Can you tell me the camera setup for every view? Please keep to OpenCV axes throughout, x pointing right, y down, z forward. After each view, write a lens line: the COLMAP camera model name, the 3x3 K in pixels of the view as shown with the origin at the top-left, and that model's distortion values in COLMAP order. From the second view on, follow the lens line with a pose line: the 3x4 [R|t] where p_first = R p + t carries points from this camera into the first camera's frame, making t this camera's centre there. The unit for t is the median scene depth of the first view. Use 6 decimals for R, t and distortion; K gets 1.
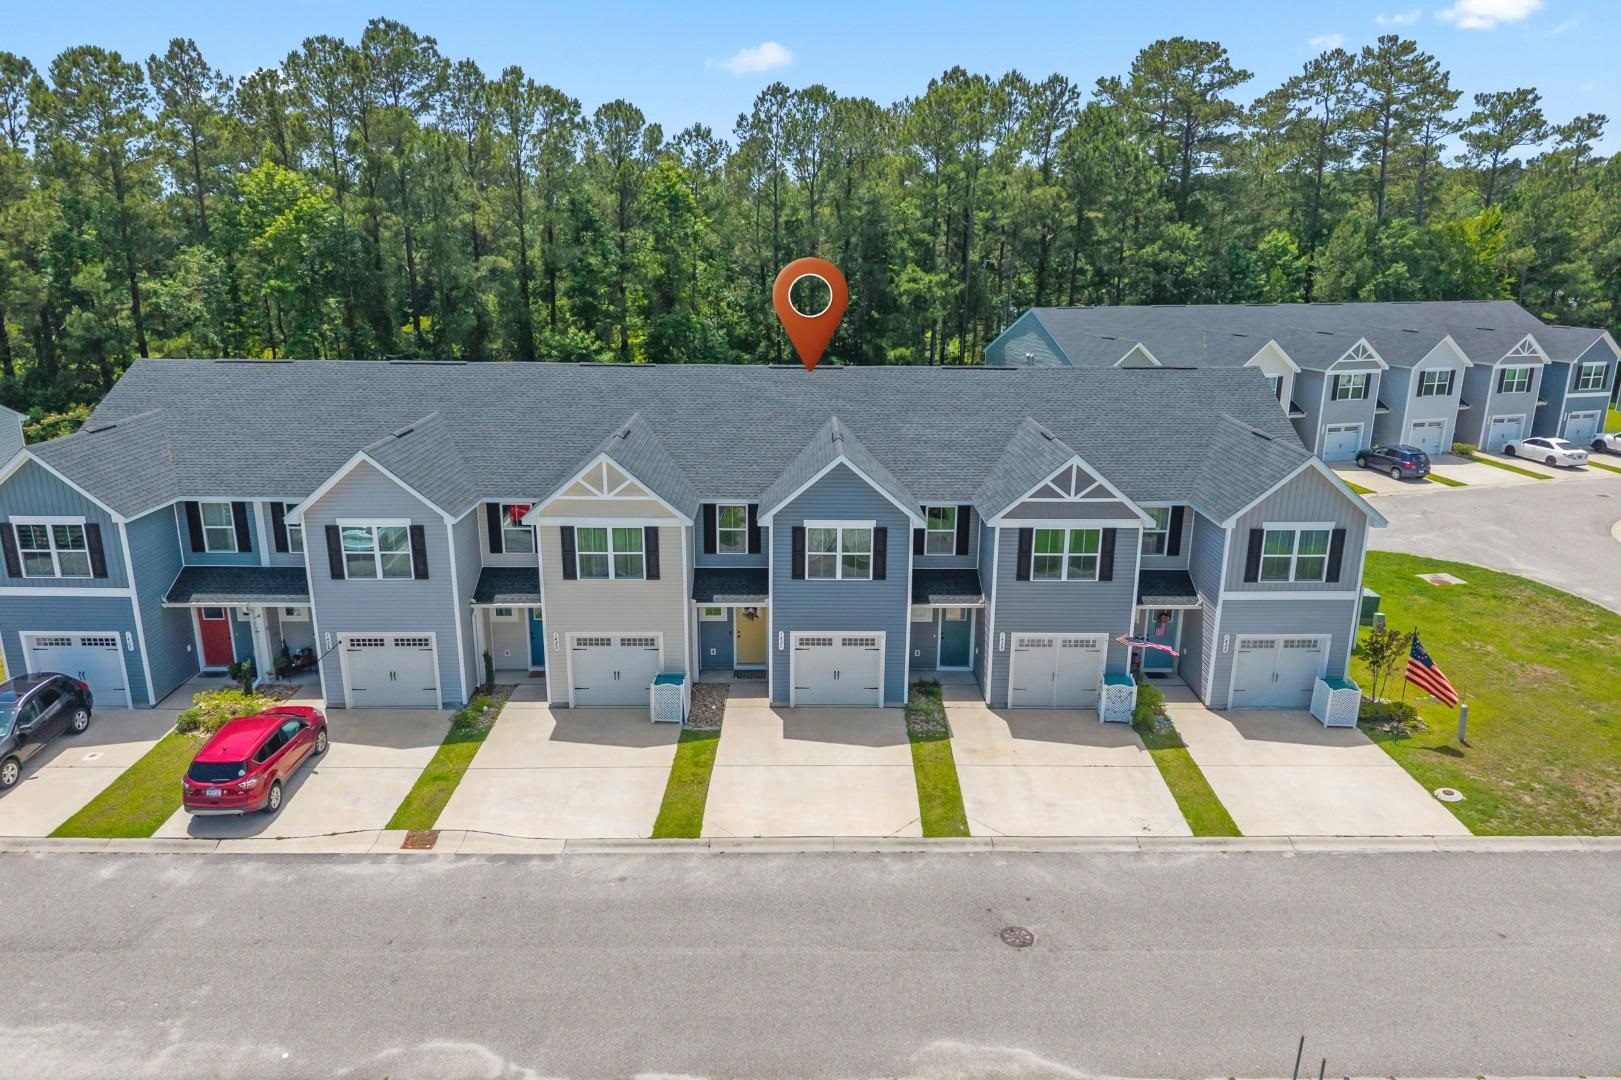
lens RADIAL K [[1128.1, 0, 786.6], [0, 1128.1, 541.7], [0, 0, 1]] dist [0.104877, -0.155409]
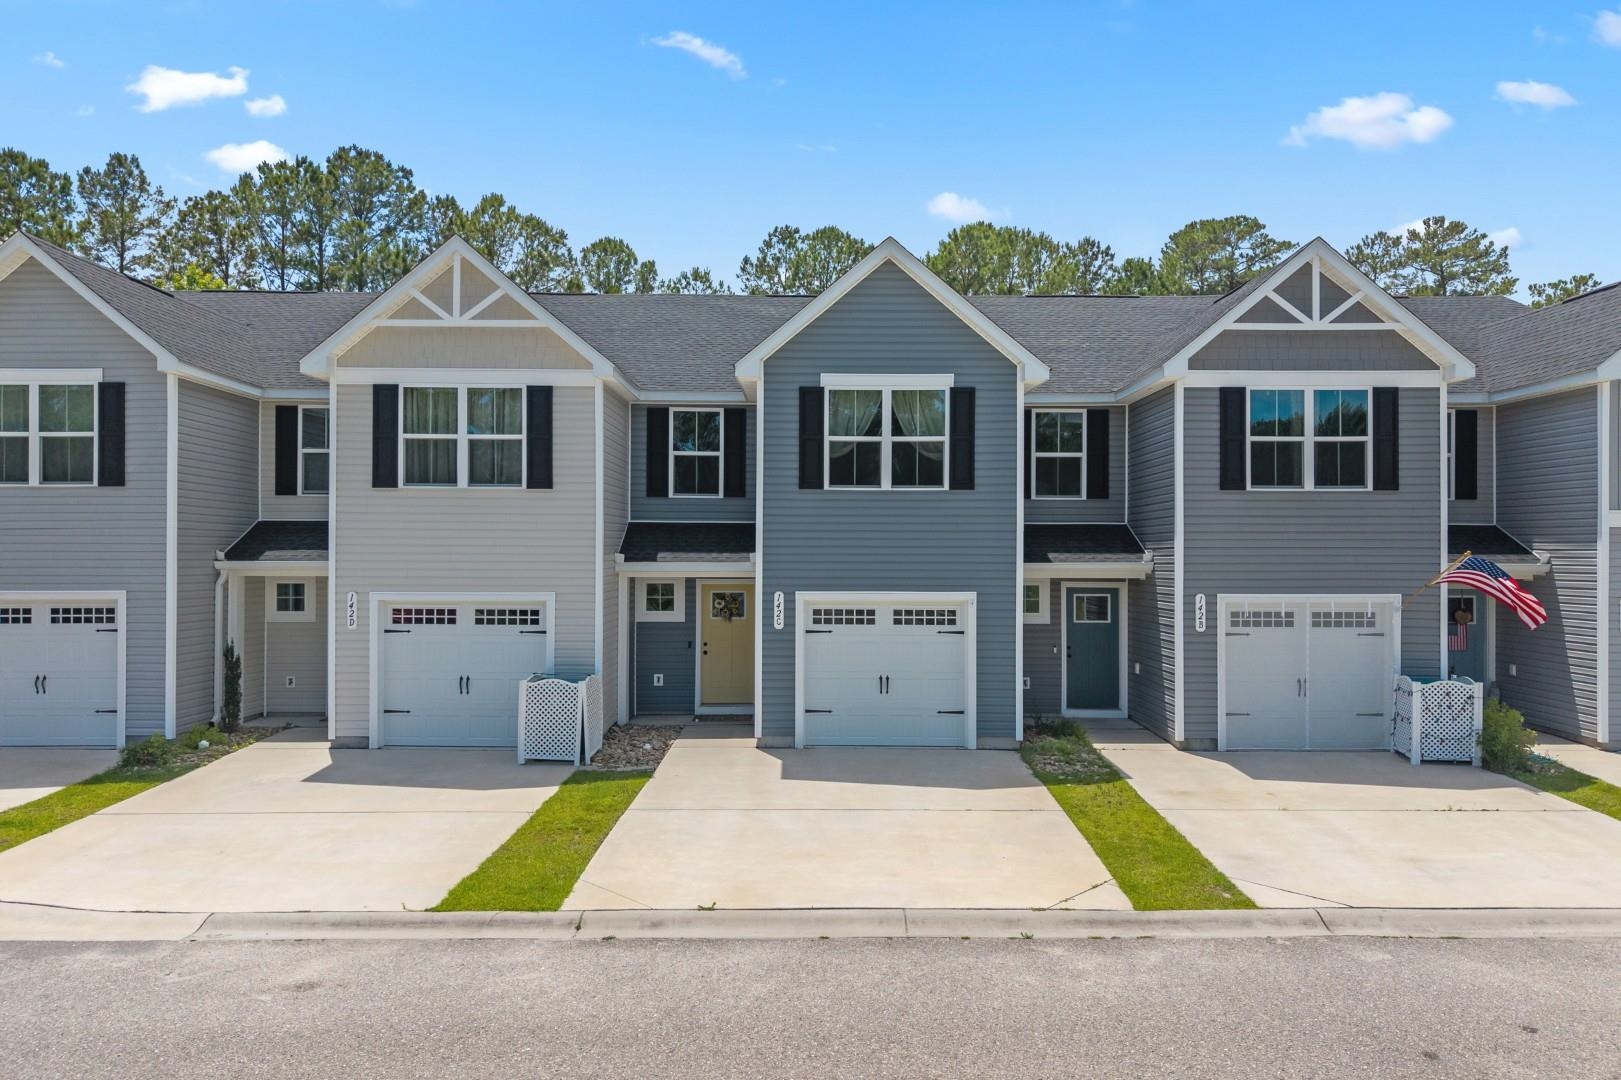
lens RADIAL K [[1103.6, 0, 791.9], [0, 1103.6, 541.6], [0, 0, 1]] dist [0.028508, -0.030568]
pose [[0.999985, 0.001029, -0.005462, 0.004162], [-0.002579, 0.956411, -0.292013, 0.205915], [0.004924, 0.292023, 0.956399, 0.496001]]
